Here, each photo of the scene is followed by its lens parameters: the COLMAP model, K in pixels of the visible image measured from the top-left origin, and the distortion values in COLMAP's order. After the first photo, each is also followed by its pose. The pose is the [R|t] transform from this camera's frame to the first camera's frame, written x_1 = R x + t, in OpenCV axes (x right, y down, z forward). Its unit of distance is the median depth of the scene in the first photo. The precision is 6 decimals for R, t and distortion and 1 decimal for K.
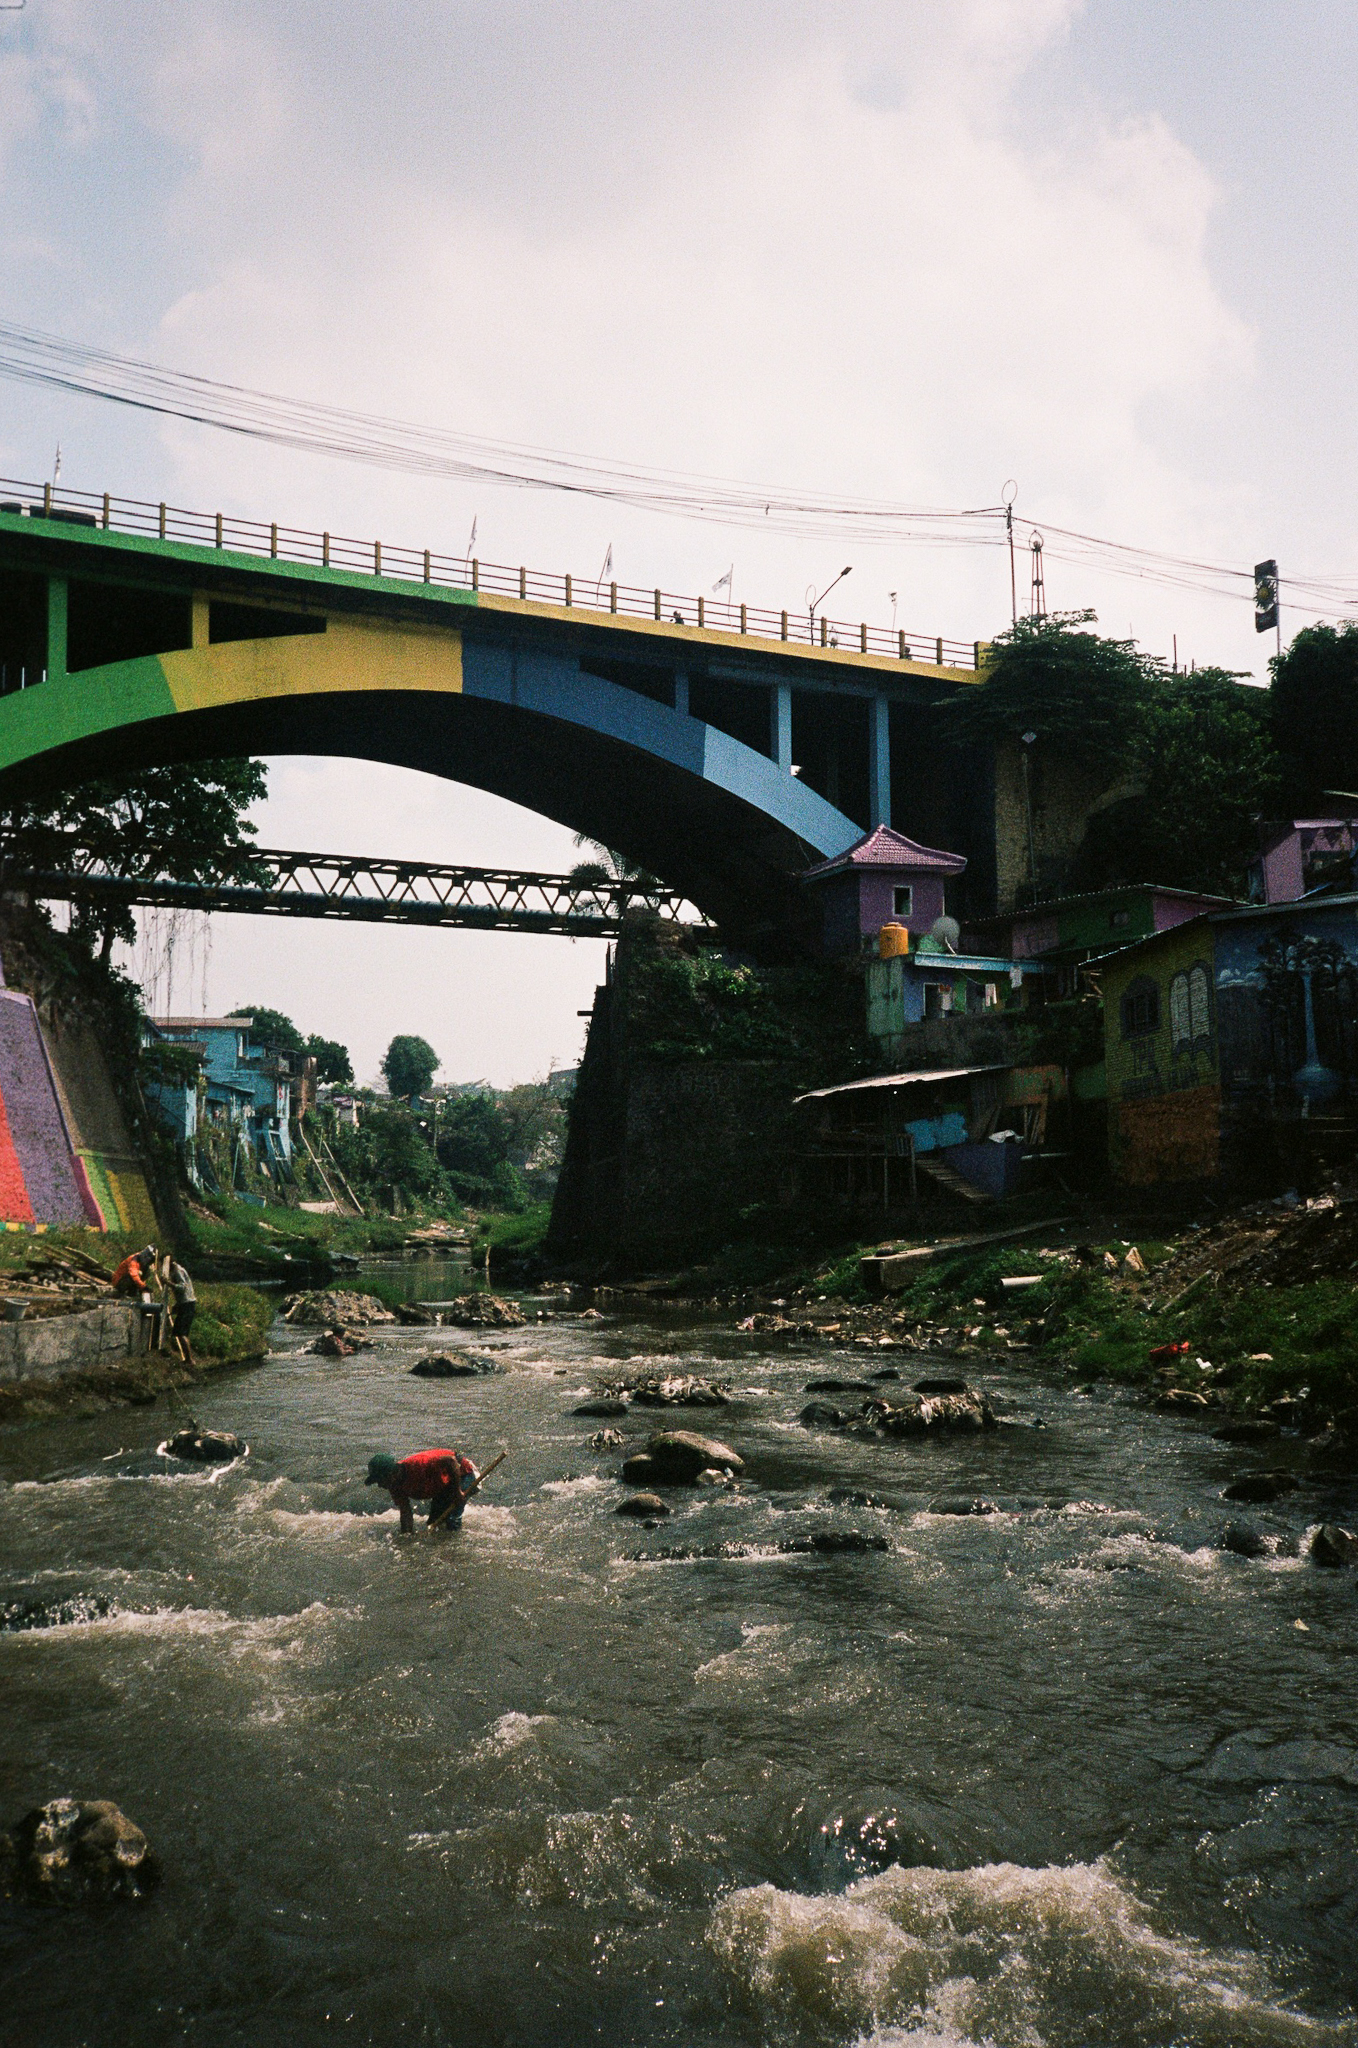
lens RADIAL K [[3644.4, 0, 679.3], [0, 3644.4, 1188.1], [0, 0, 1]] dist [-0.001093, -0.077198]
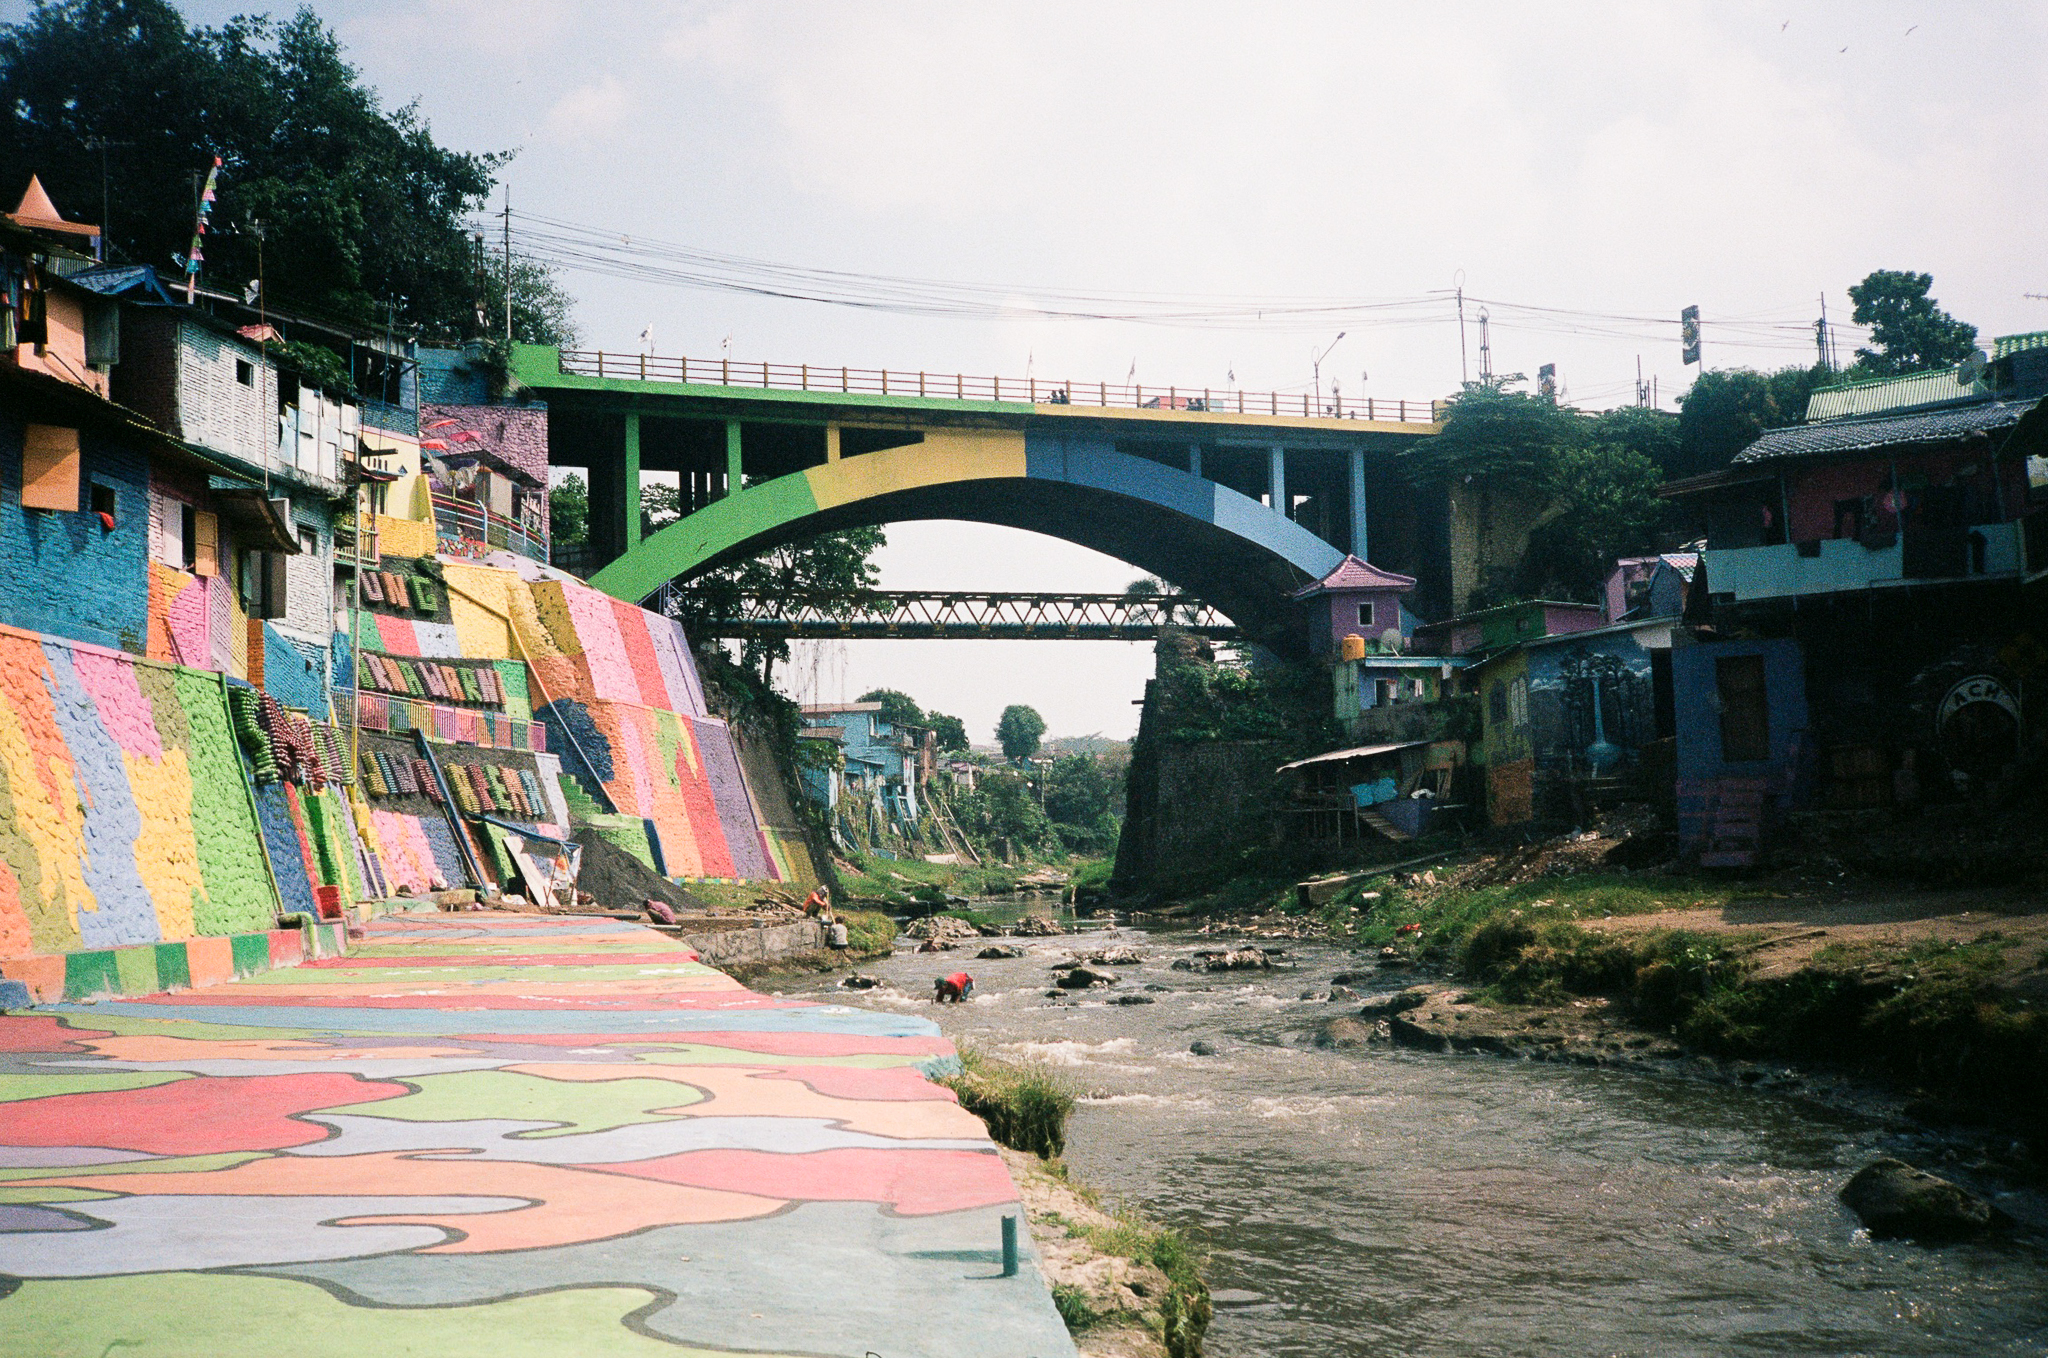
lens RADIAL K [[3644.4, 0, 1024.0], [0, 3644.4, 679.0], [0, 0, 1]] dist [-0.001093, -0.077198]
pose [[0.996292, -0.036843, -0.077742, 0.037878], [0.033584, 0.998518, -0.042826, -0.002643], [0.079205, 0.040057, 0.996053, -0.310519]]
